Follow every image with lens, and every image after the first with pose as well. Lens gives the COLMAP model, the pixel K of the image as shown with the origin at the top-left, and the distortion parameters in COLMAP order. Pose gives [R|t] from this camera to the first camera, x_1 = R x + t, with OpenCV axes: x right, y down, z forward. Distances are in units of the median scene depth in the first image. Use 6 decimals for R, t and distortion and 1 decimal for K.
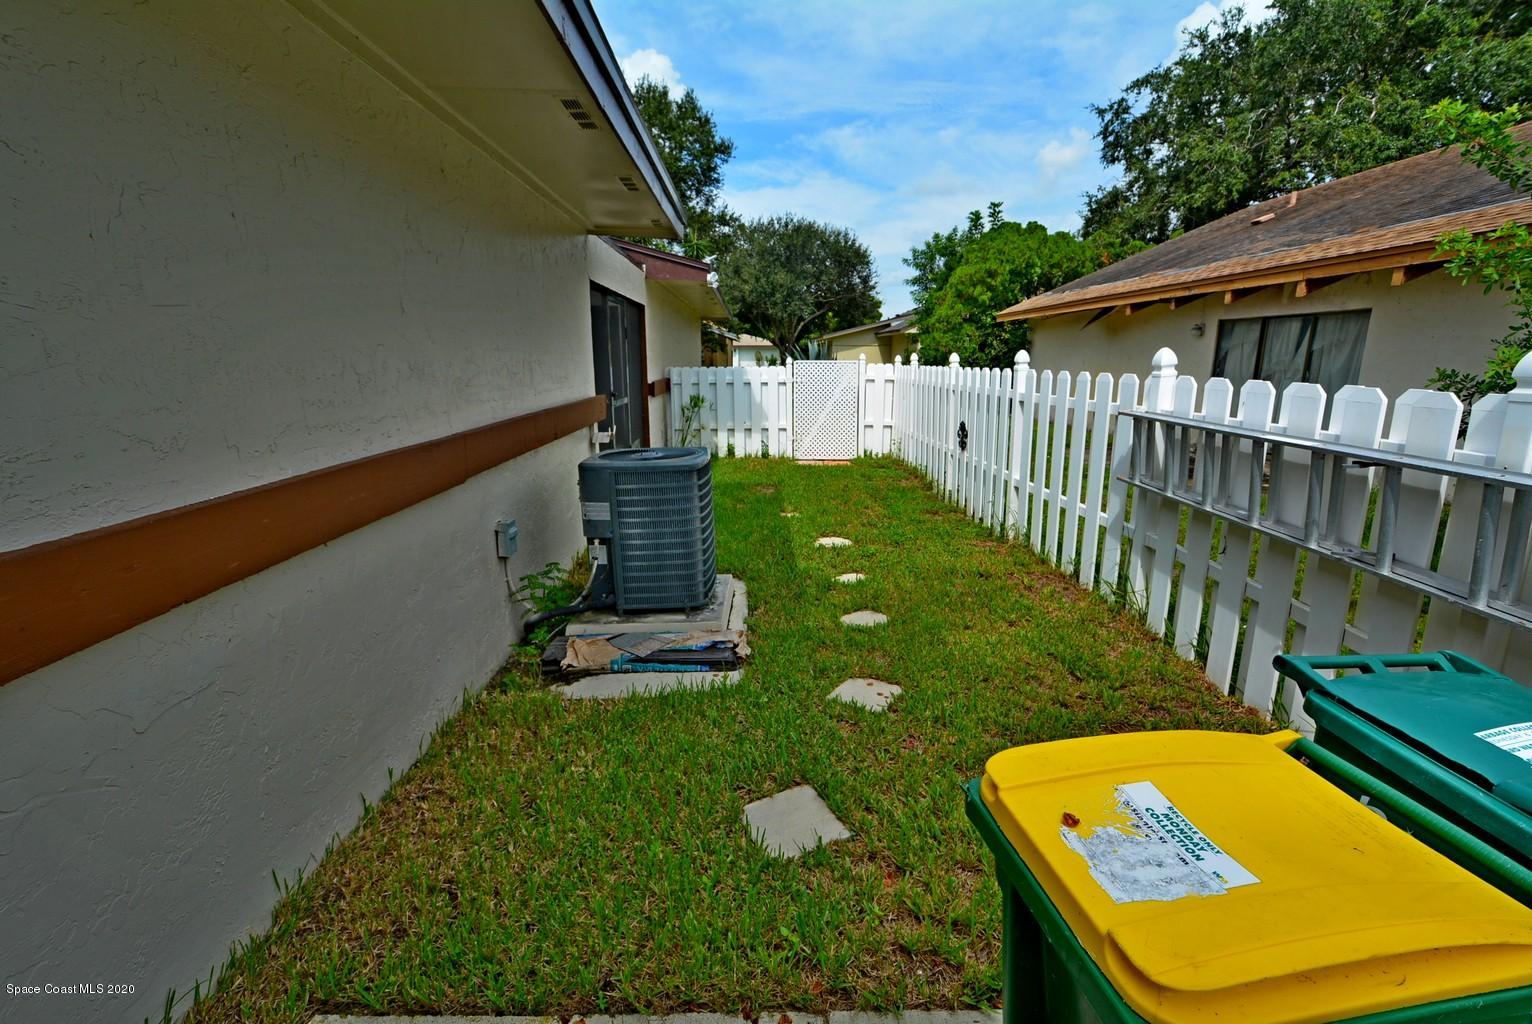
lens RADIAL K [[670.4, 0, 772.9], [0, 670.4, 511.3], [0, 0, 1]] dist [0.008403, -0.005738]
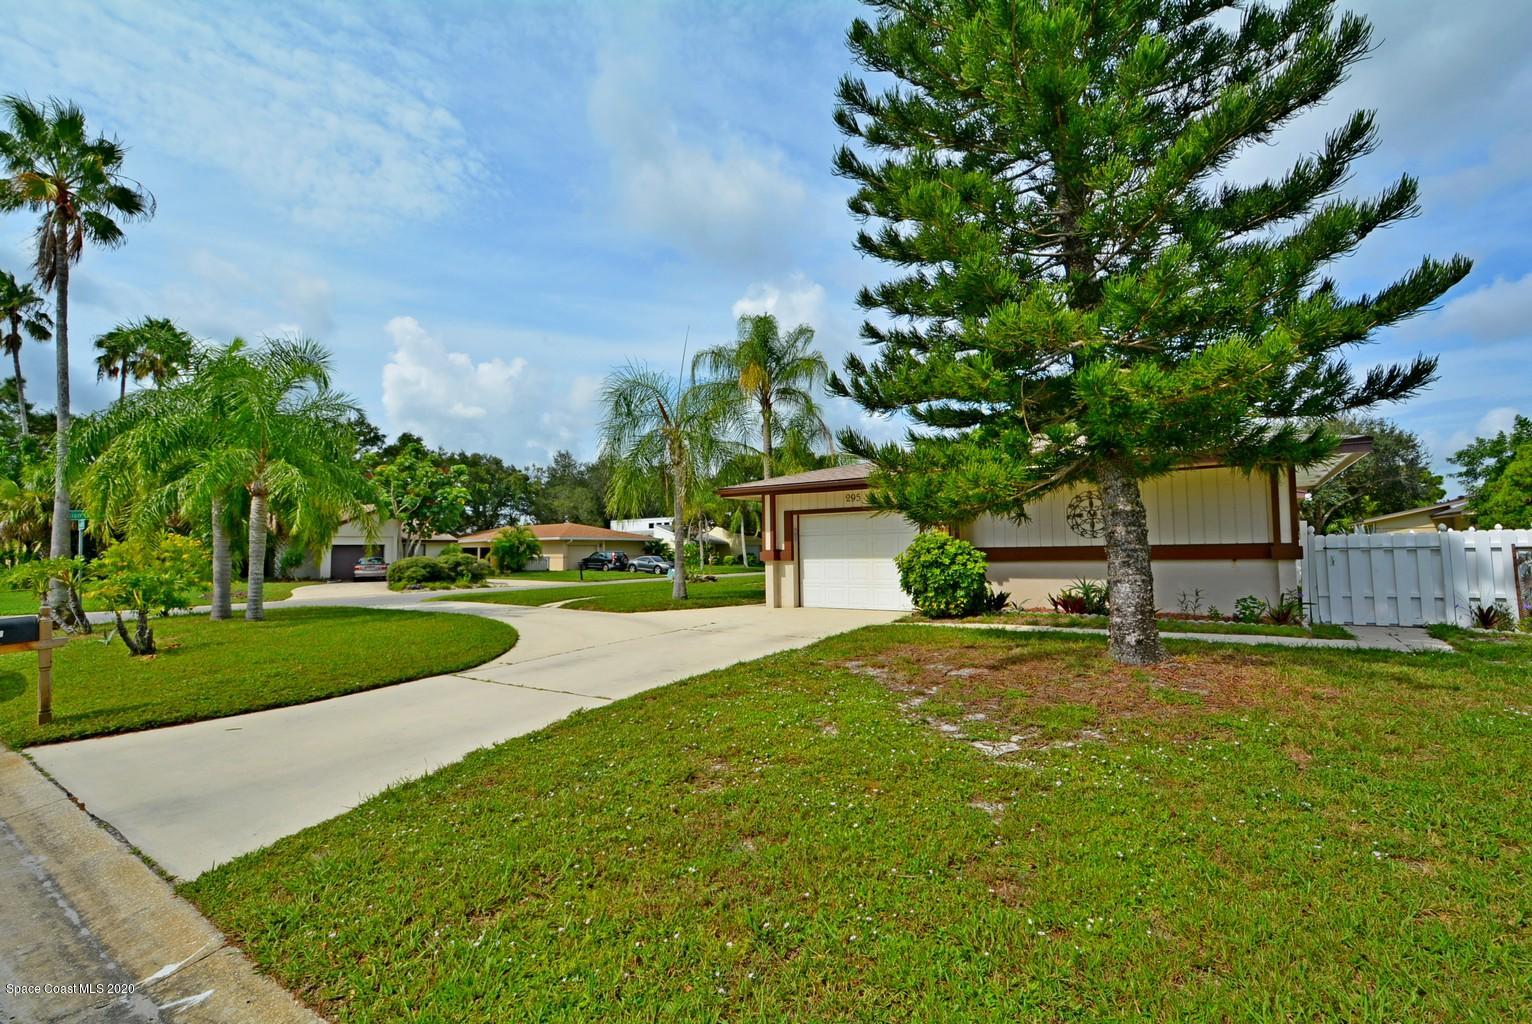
lens RADIAL K [[670.4, 0, 772.9], [0, 670.4, 511.3], [0, 0, 1]] dist [0.008403, -0.005738]
pose [[0.804133, -0.042890, -0.592901, -0.040577], [-0.123993, 0.963354, -0.237856, 0.085726], [0.581375, 0.264783, 0.769346, -0.333005]]
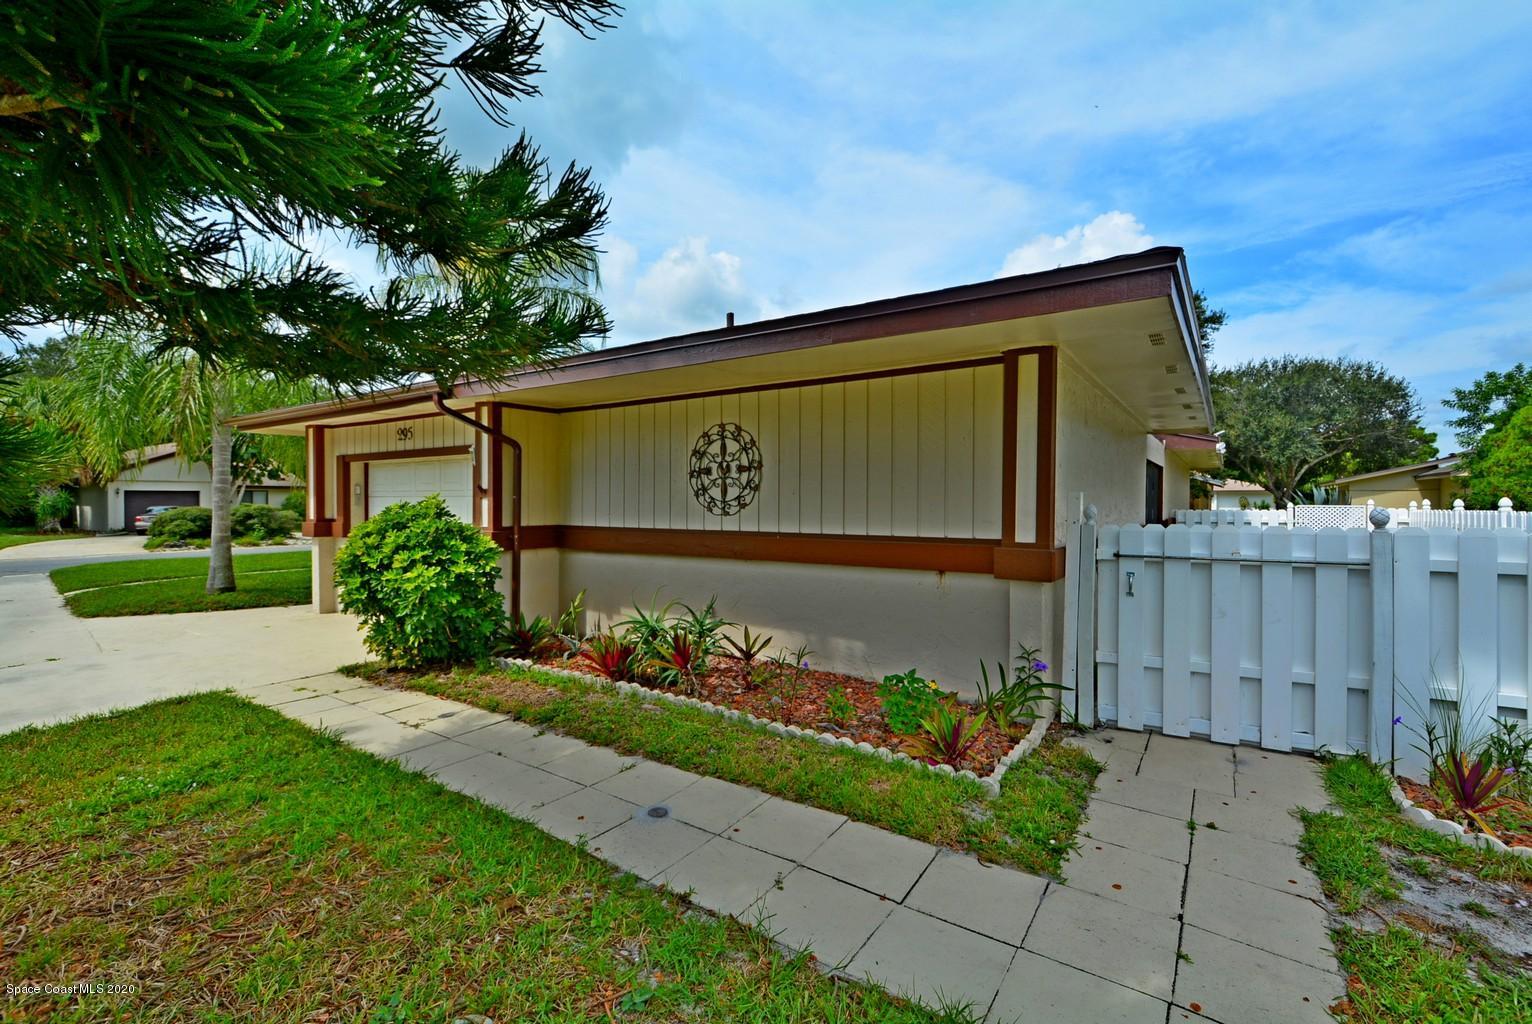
lens RADIAL K [[670.4, 0, 772.9], [0, 670.4, 511.3], [0, 0, 1]] dist [0.008403, -0.005738]
pose [[0.808316, 0.014523, -0.588569, -0.002828], [-0.137693, 0.976634, -0.165004, 0.029078], [0.572421, 0.214417, 0.791429, -0.124196]]
